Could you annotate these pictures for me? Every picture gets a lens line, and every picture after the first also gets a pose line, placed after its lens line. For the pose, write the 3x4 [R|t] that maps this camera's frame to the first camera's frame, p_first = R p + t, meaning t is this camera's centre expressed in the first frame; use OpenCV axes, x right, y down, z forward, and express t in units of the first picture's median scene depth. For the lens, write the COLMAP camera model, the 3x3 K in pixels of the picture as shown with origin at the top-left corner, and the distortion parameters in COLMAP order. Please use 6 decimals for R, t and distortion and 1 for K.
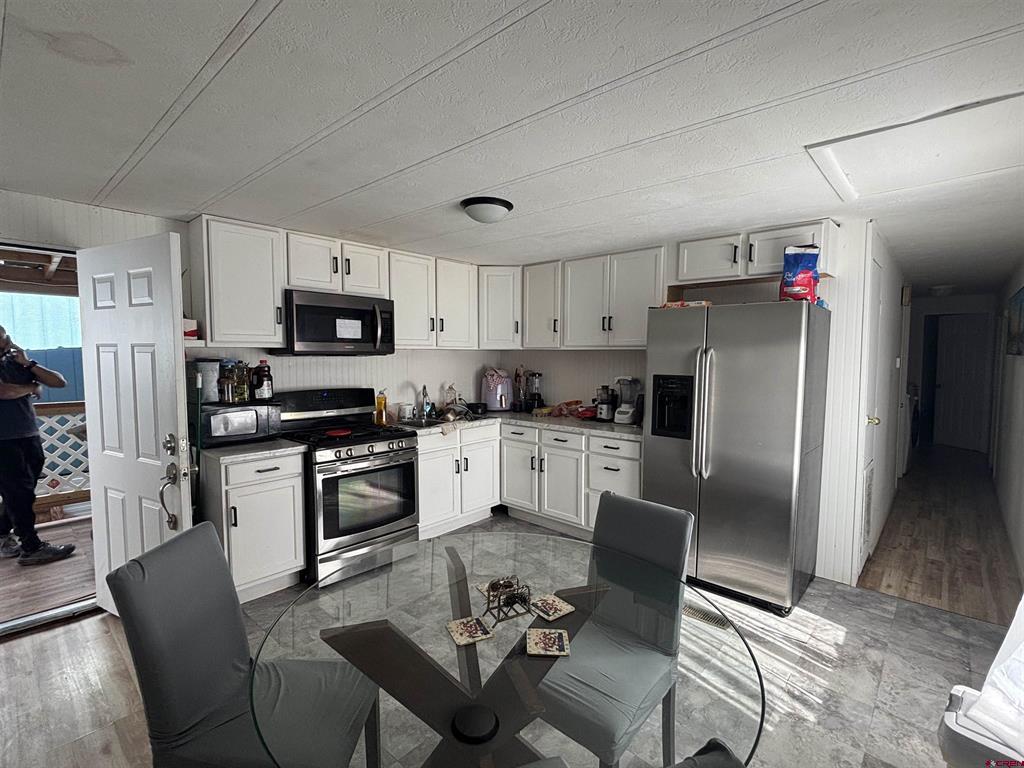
lens RADIAL K [[482.6, 0, 509.0], [0, 482.6, 389.3], [0, 0, 1]] dist [0.004275, -0.000794]
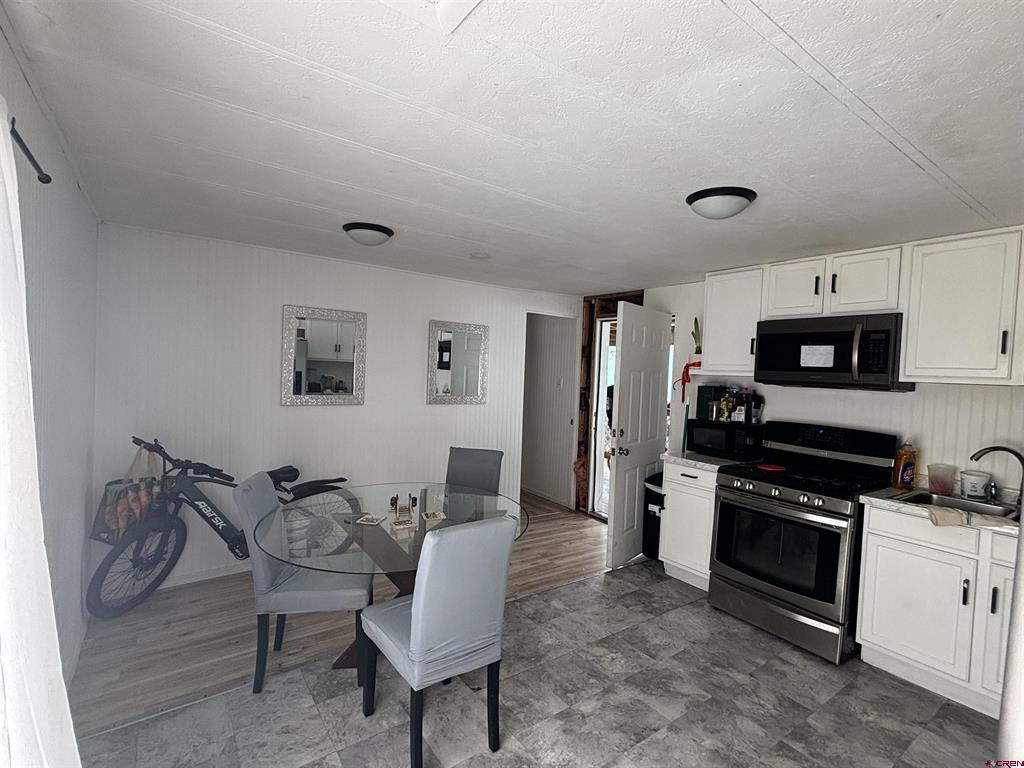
lens RADIAL K [[482.6, 0, 509.5], [0, 482.6, 386.3], [0, 0, 1]] dist [0.004275, -0.000794]
pose [[-0.209436, 0.020535, -0.977607, 0.650267], [-0.117852, 0.991961, 0.046084, -0.048270], [0.970694, 0.124864, -0.205332, 0.672250]]
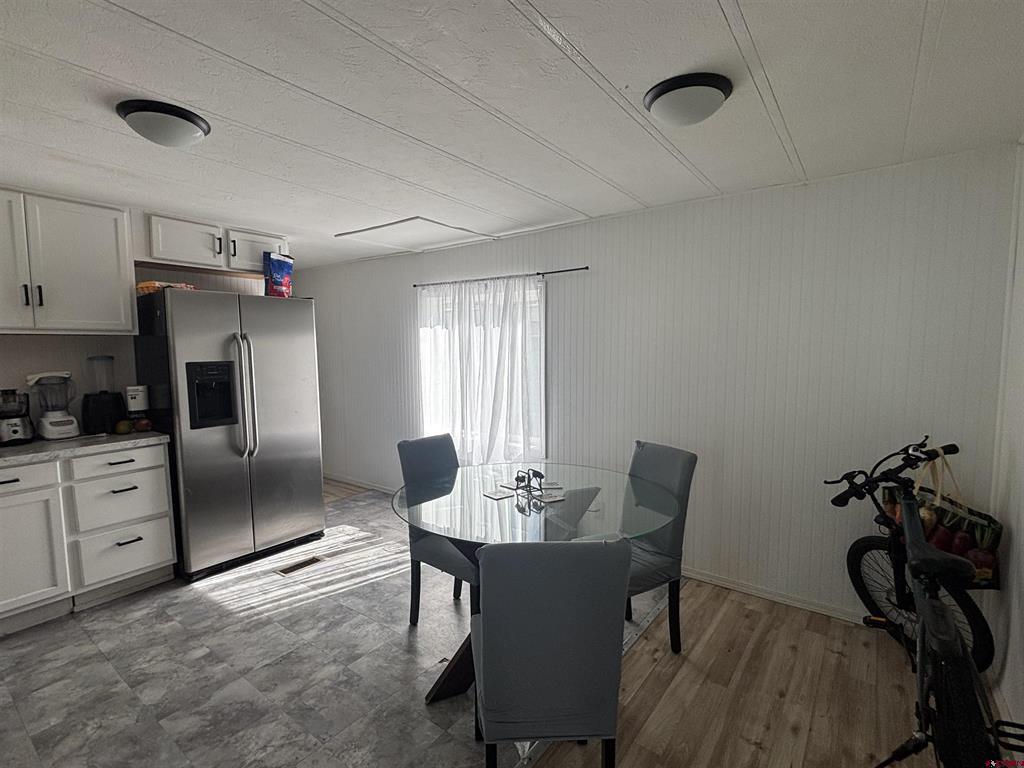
lens RADIAL K [[482.6, 0, 507.2], [0, 482.6, 382.6], [0, 0, 1]] dist [0.004275, -0.000794]
pose [[-0.095348, -0.079306, 0.992280, -0.632177], [0.085709, 0.992466, 0.087556, -0.020399], [-0.991747, 0.093395, -0.087832, 0.477501]]
